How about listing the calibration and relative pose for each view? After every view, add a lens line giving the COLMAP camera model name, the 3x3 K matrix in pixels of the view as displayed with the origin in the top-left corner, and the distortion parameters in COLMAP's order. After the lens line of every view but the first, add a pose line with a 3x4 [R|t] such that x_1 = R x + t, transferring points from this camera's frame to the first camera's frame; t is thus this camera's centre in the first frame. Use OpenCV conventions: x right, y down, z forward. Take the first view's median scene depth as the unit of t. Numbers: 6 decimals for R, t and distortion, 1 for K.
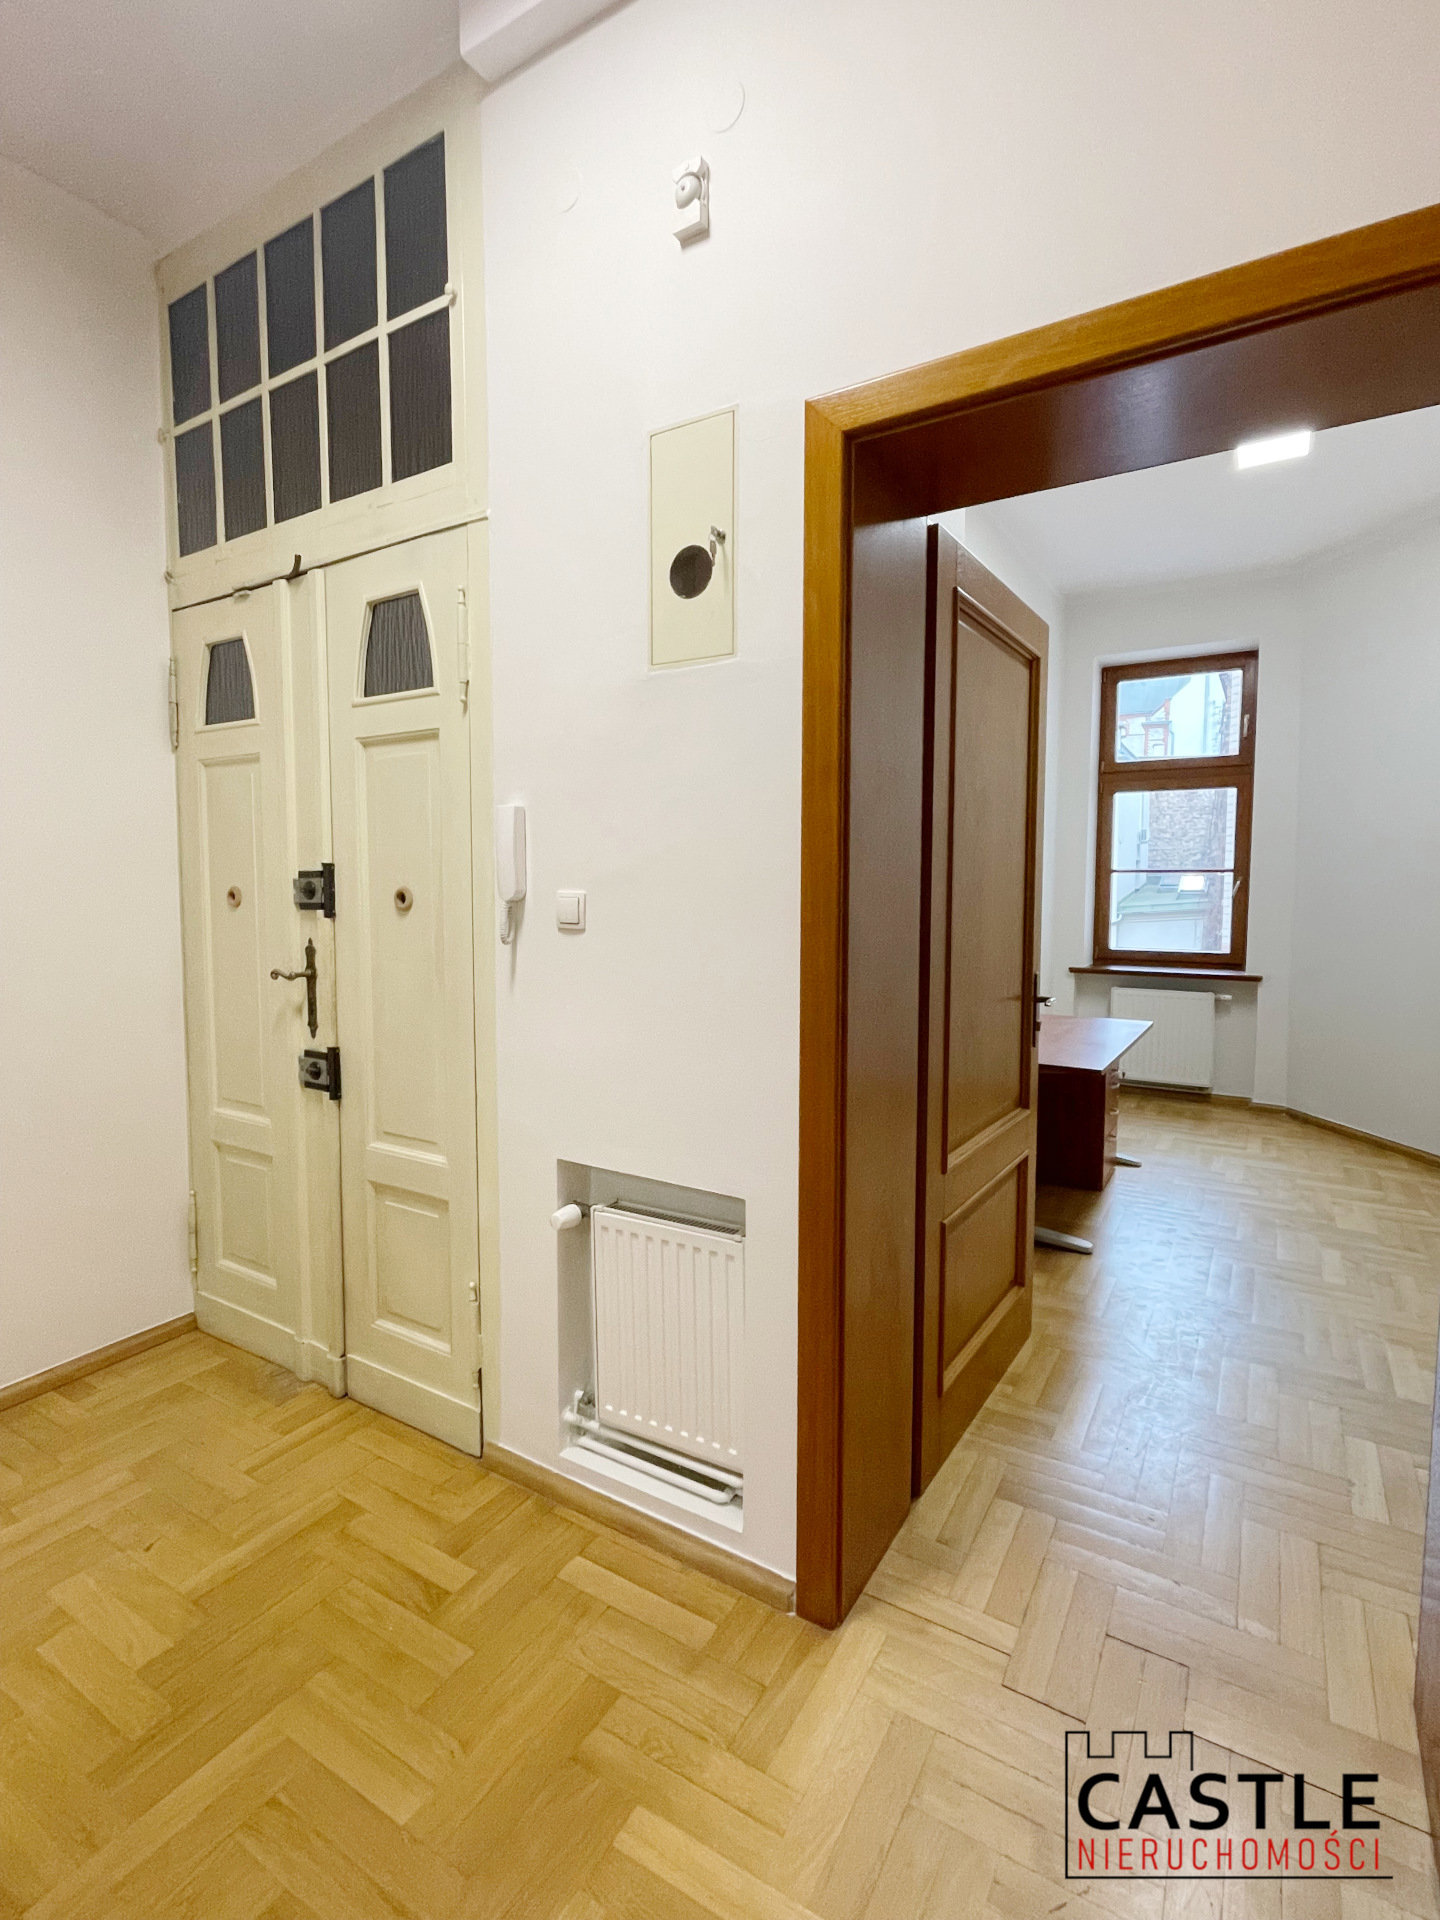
lens RADIAL K [[899.3, 0, 725.5], [0, 899.3, 962.6], [0, 0, 1]] dist [-0.000885, -0.000894]
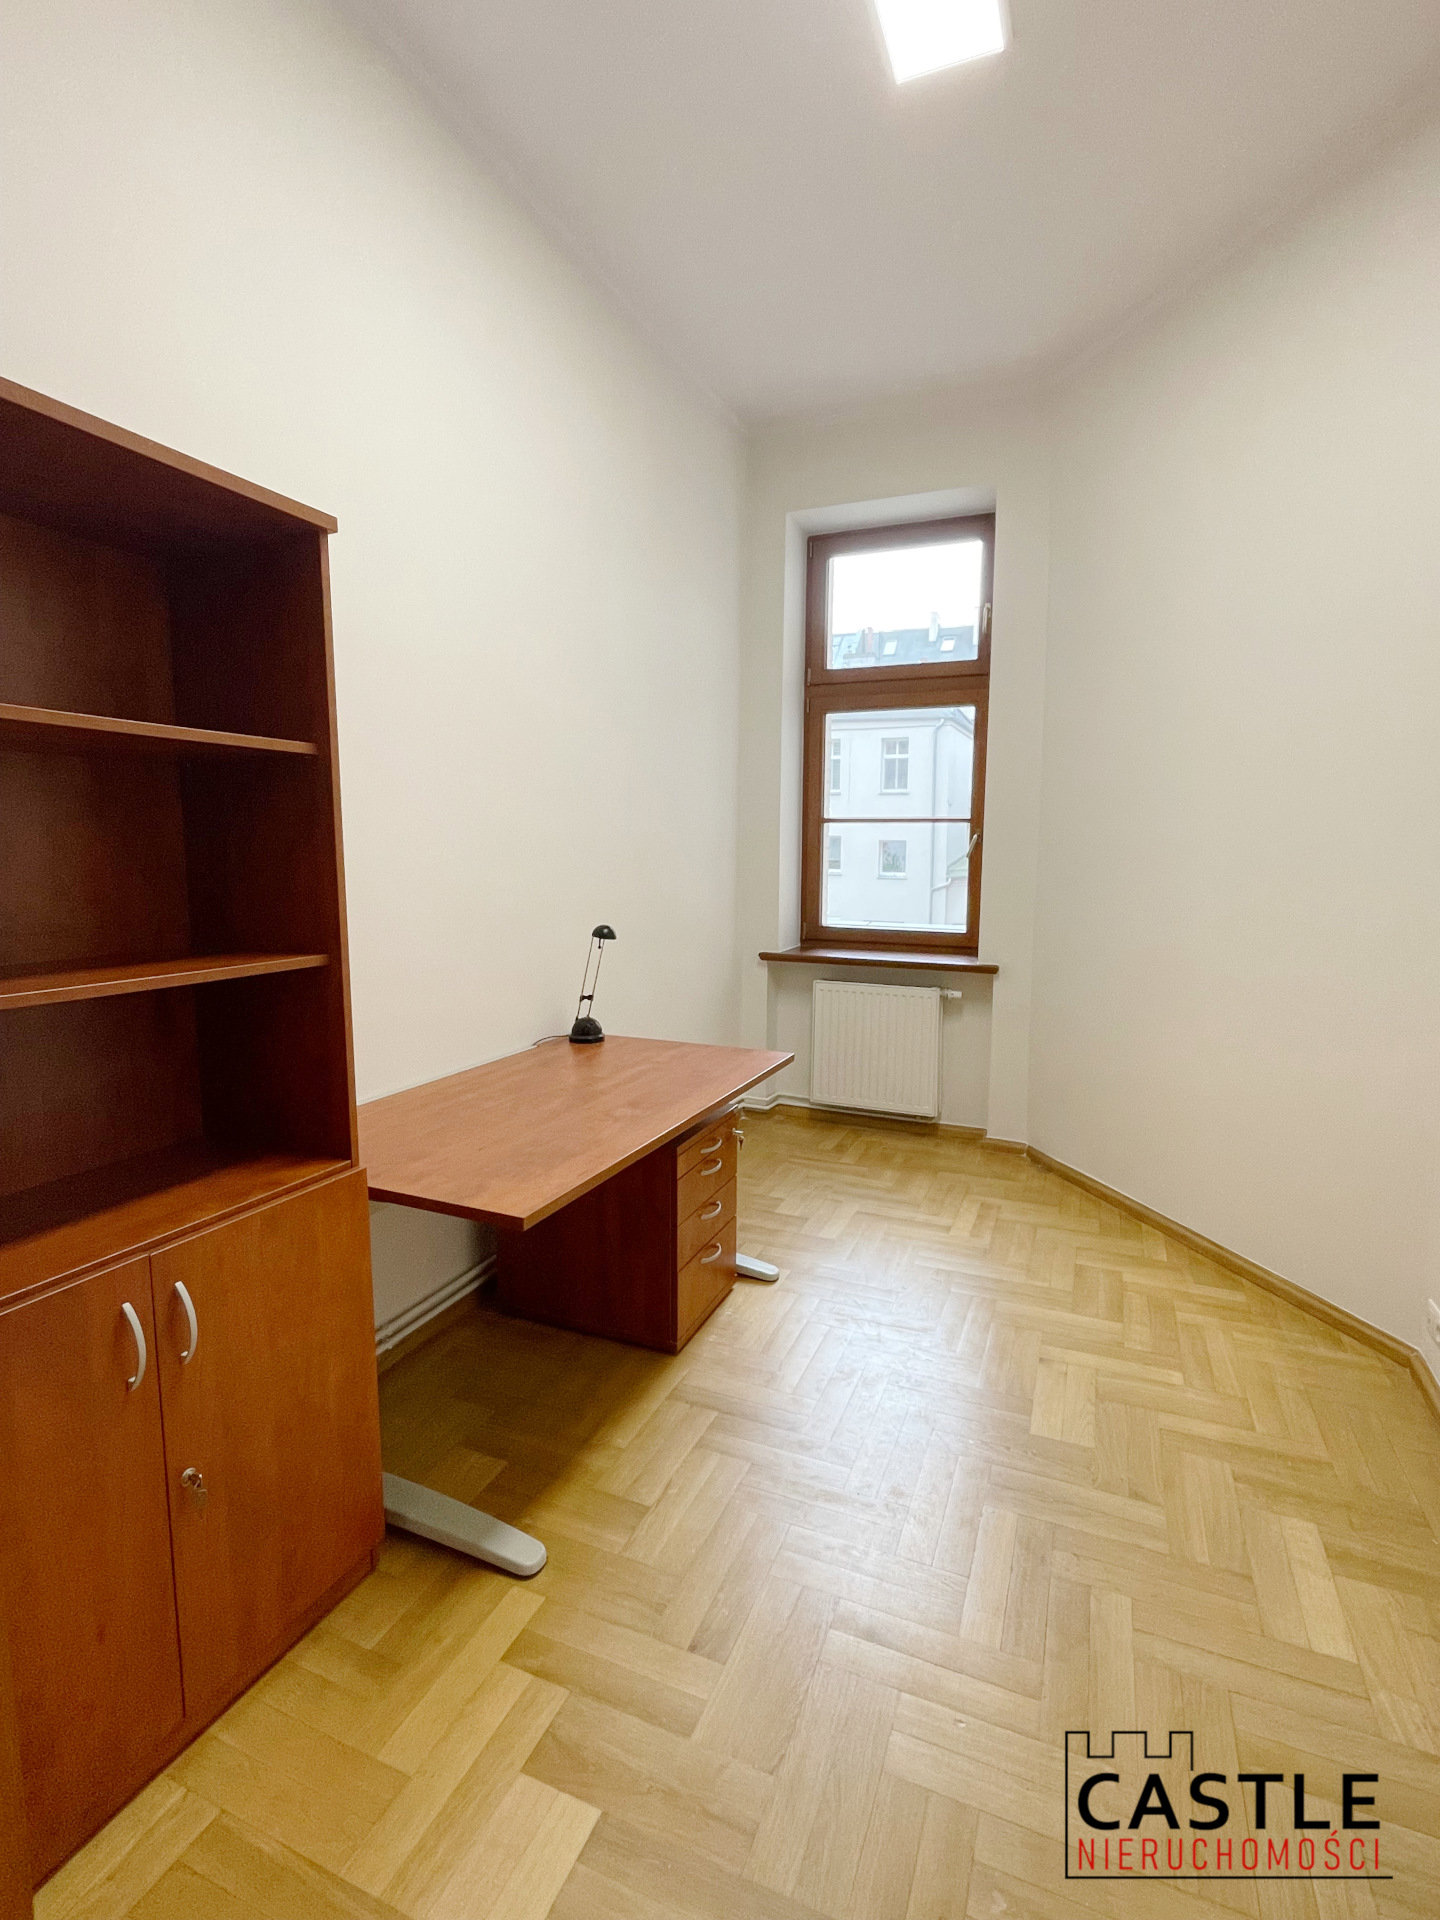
lens RADIAL K [[899.3, 0, 700.3], [0, 899.3, 959.7], [0, 0, 1]] dist [-0.000885, -0.000894]
pose [[0.992316, -0.016640, 0.122606, 0.261576], [0.010398, 0.998625, 0.051376, -0.029268], [-0.123293, -0.049706, 0.991125, 0.301588]]
